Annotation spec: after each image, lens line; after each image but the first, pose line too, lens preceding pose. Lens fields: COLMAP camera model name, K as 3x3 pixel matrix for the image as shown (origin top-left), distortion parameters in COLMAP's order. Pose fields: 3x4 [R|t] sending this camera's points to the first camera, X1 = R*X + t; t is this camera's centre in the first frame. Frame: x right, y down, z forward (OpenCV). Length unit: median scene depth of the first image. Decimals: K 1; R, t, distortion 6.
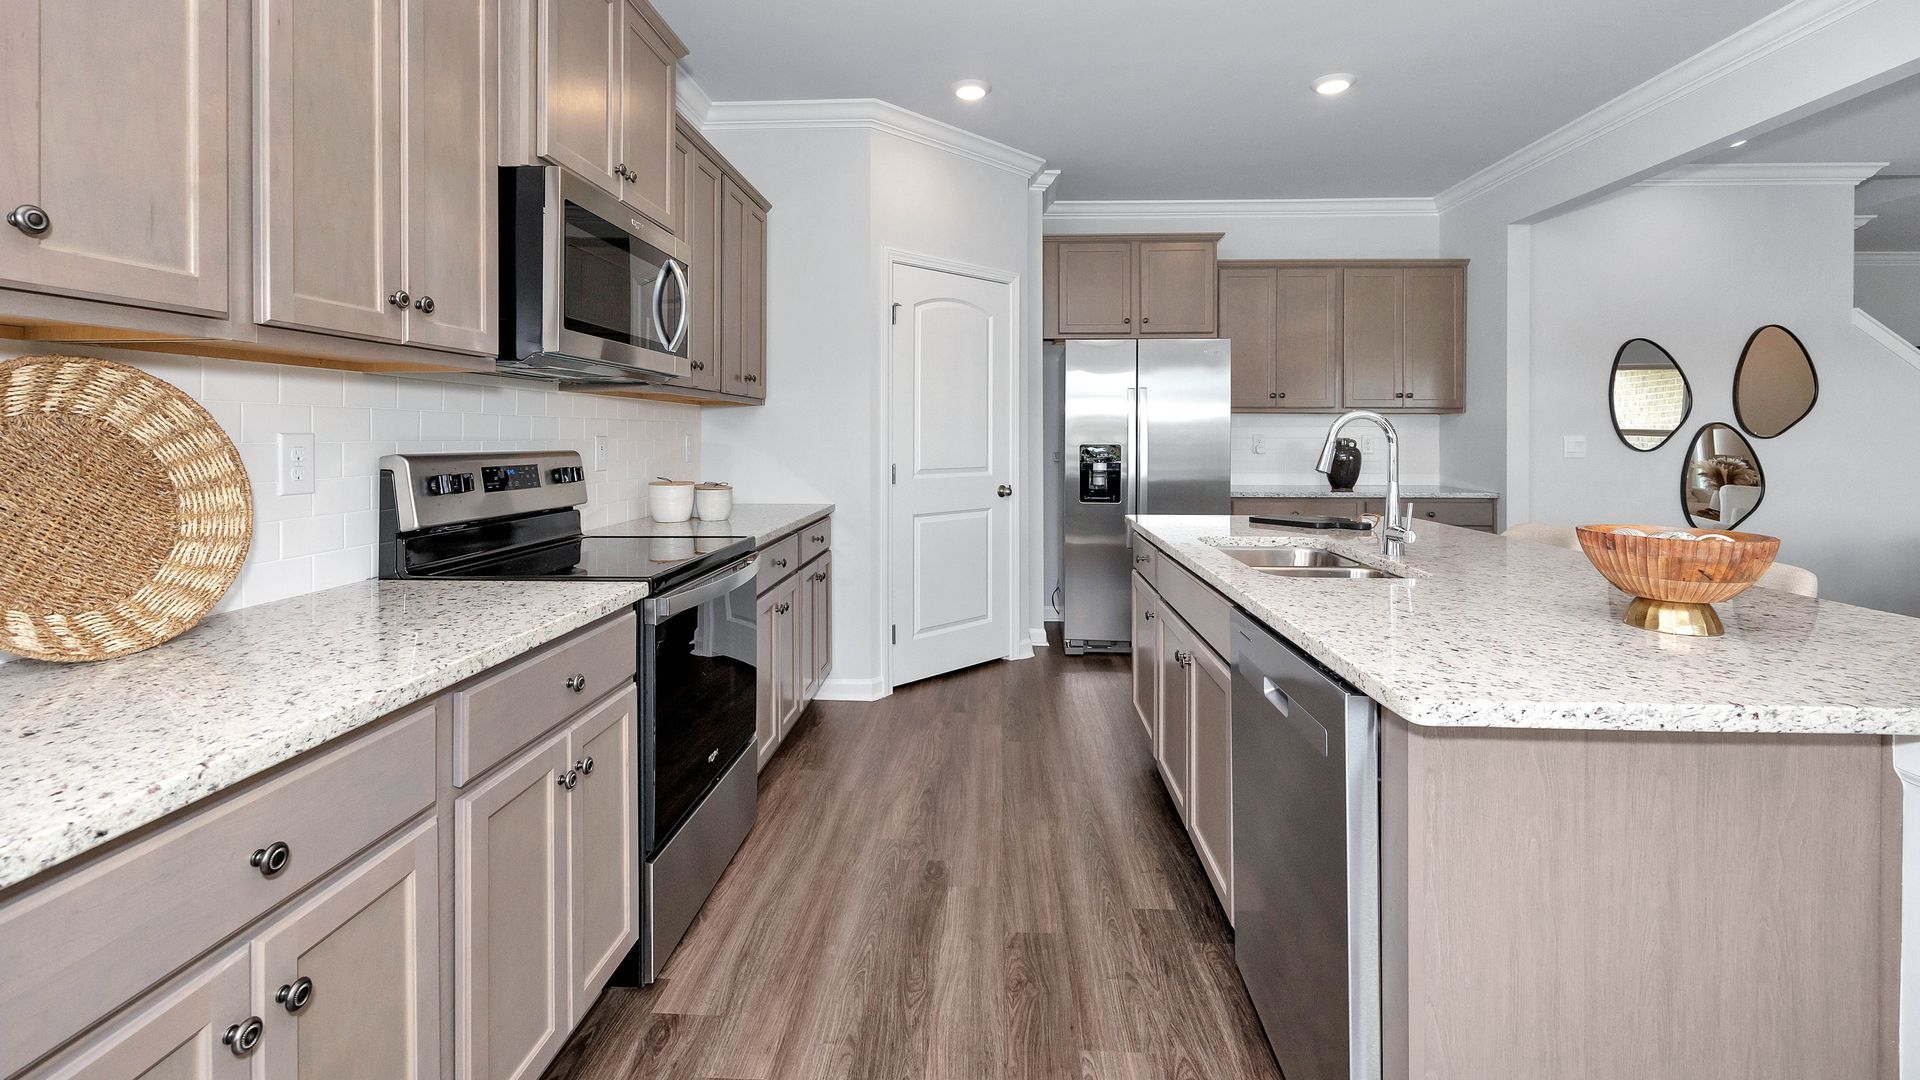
lens RADIAL K [[796.1, 0, 957.7], [0, 796.1, 441.9], [0, 0, 1]] dist [-0.010130, 0.000147]
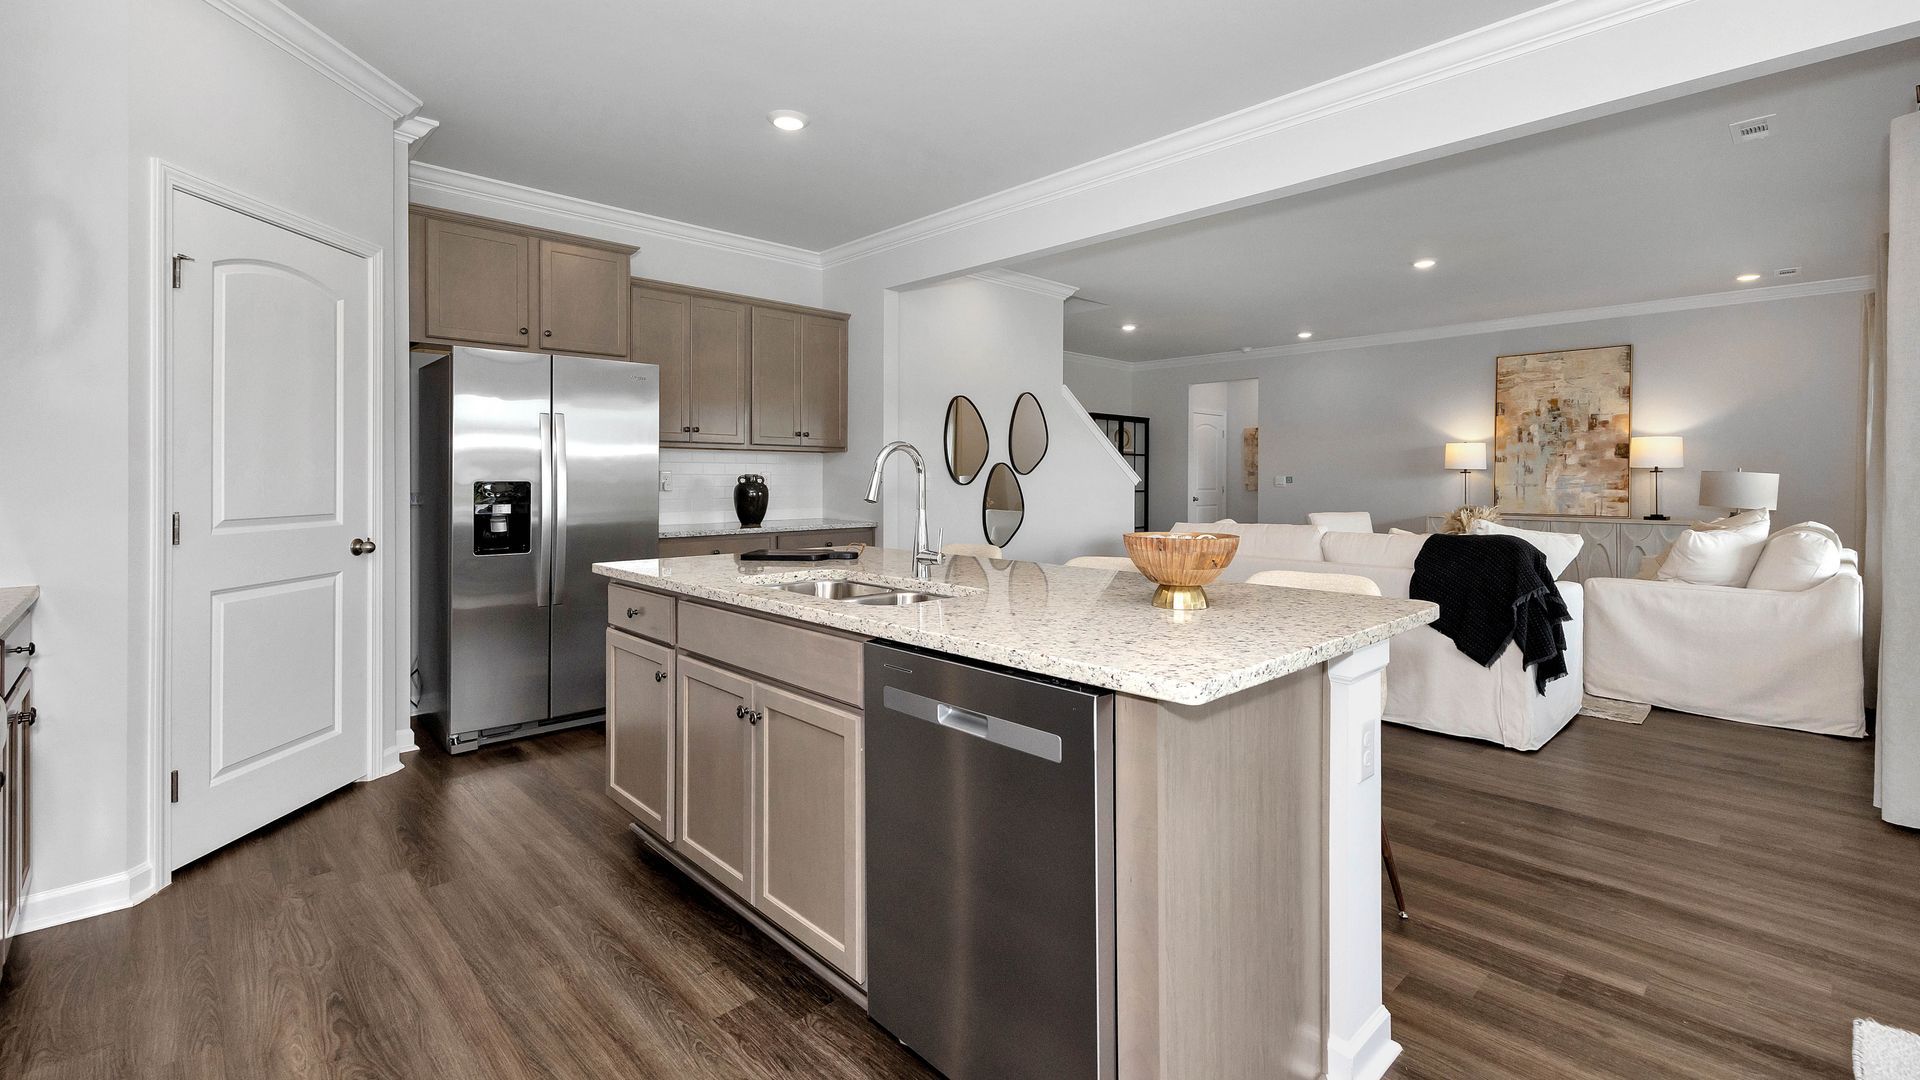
lens RADIAL K [[833.6, 0, 961.2], [0, 833.6, 485.6], [0, 0, 1]] dist [0.002456, 0.000580]
pose [[0.686338, -0.009007, 0.727227, -0.134995], [0.007390, 0.999958, 0.005410, 0.007327], [-0.727245, 0.001661, 0.686376, 0.105778]]
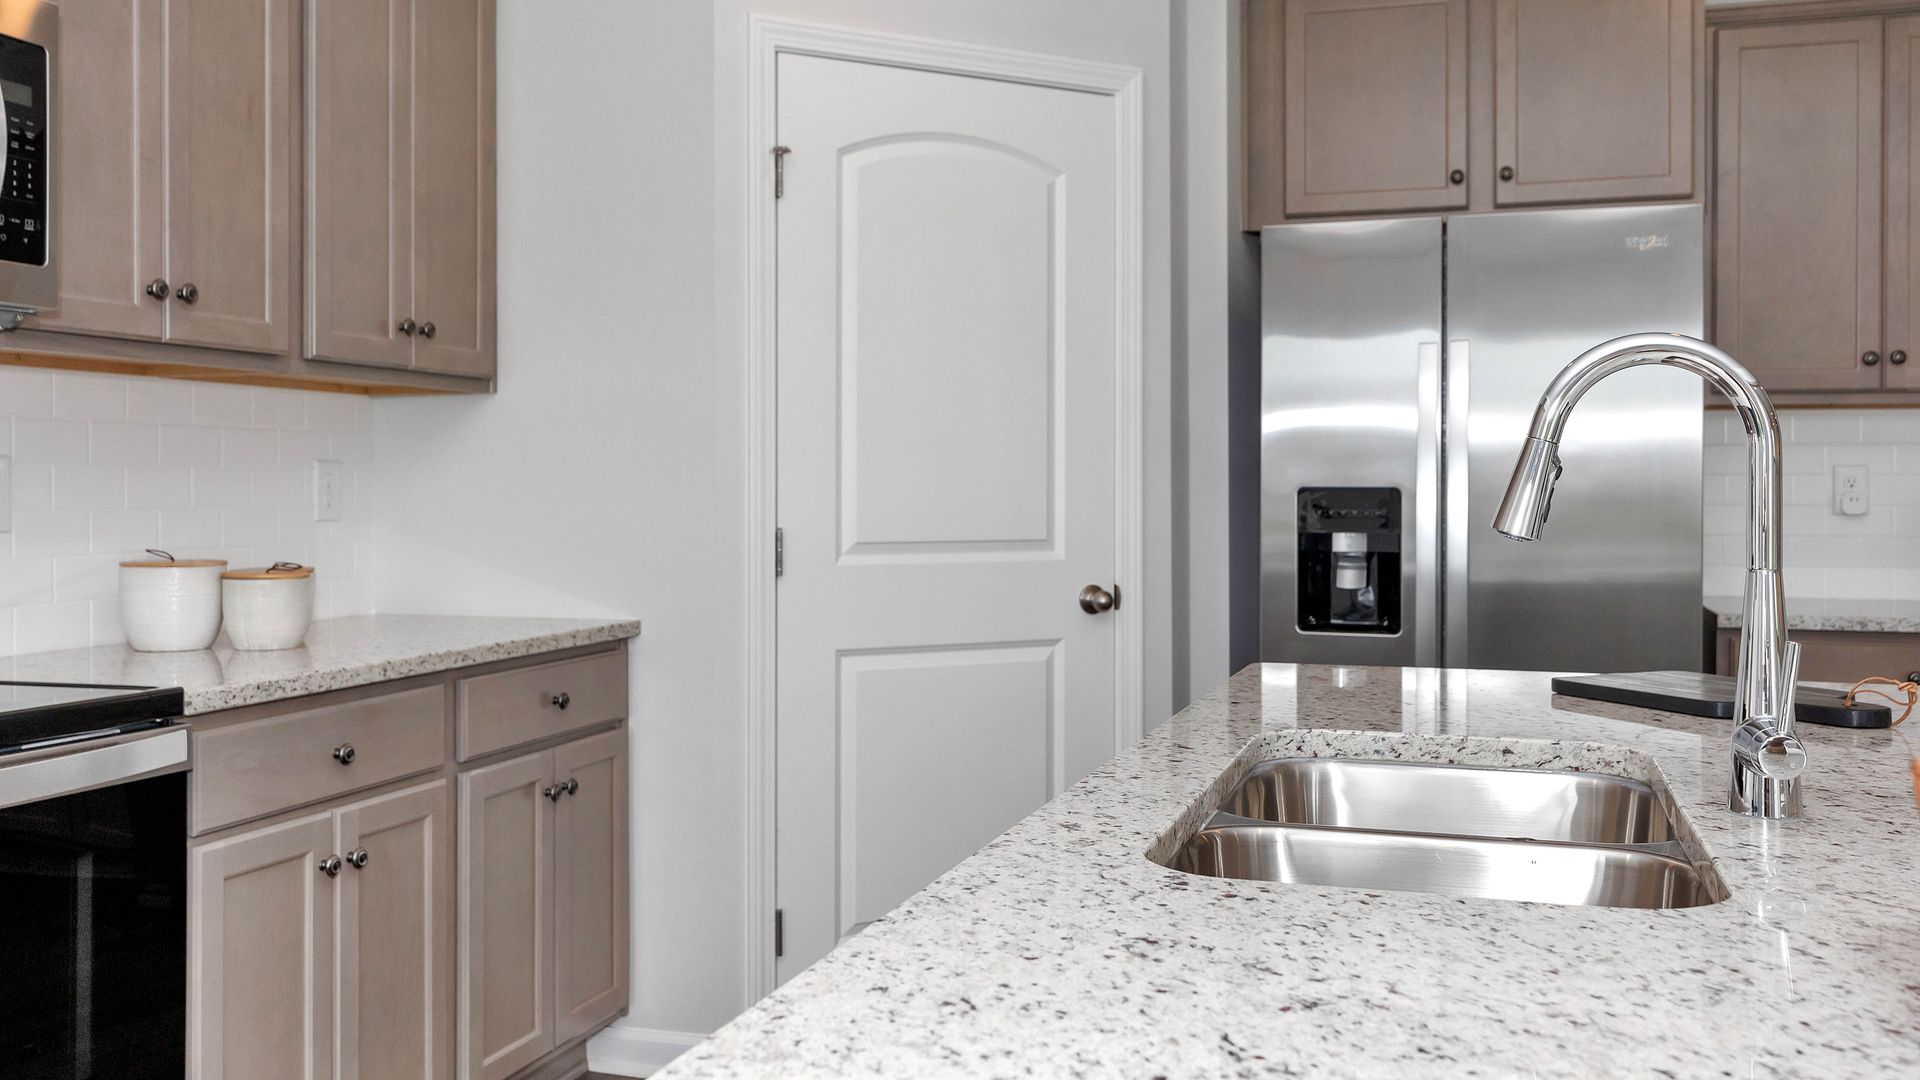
lens RADIAL K [[1666.0, 0, 950.9], [0, 1666.0, 509.3], [0, 0, 1]] dist [0.003215, -0.010059]
pose [[0.965562, 0.003606, -0.260146, 0.240984], [-0.002698, 0.999989, 0.003849, 0.013925], [0.260157, -0.003015, 0.965562, 0.172693]]
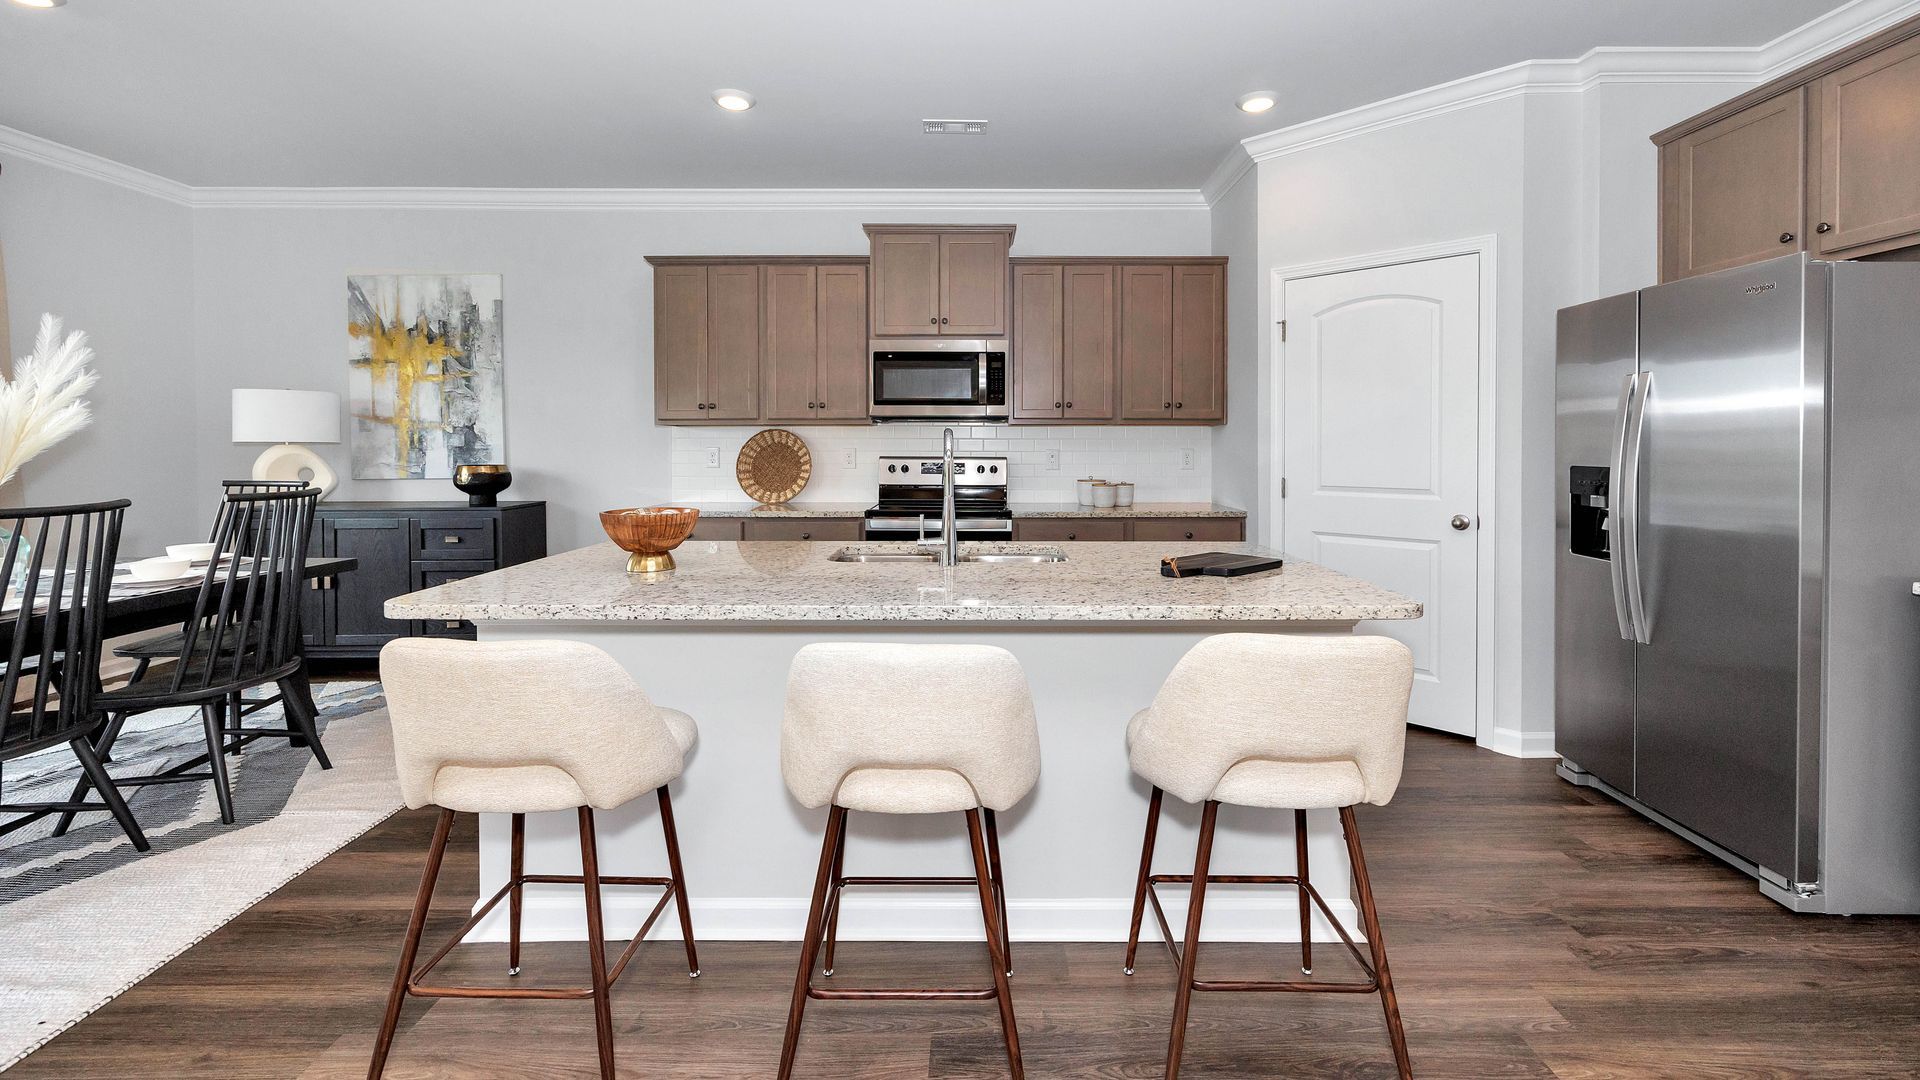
lens RADIAL K [[794.8, 0, 992.4], [0, 794.8, 455.8], [0, 0, 1]] dist [-0.006032, 0.001760]
pose [[0.058508, 0.010513, -0.998232, 0.926849], [-0.010548, 0.999895, 0.009913, -0.007215], [0.998231, 0.009949, 0.058613, 0.575507]]
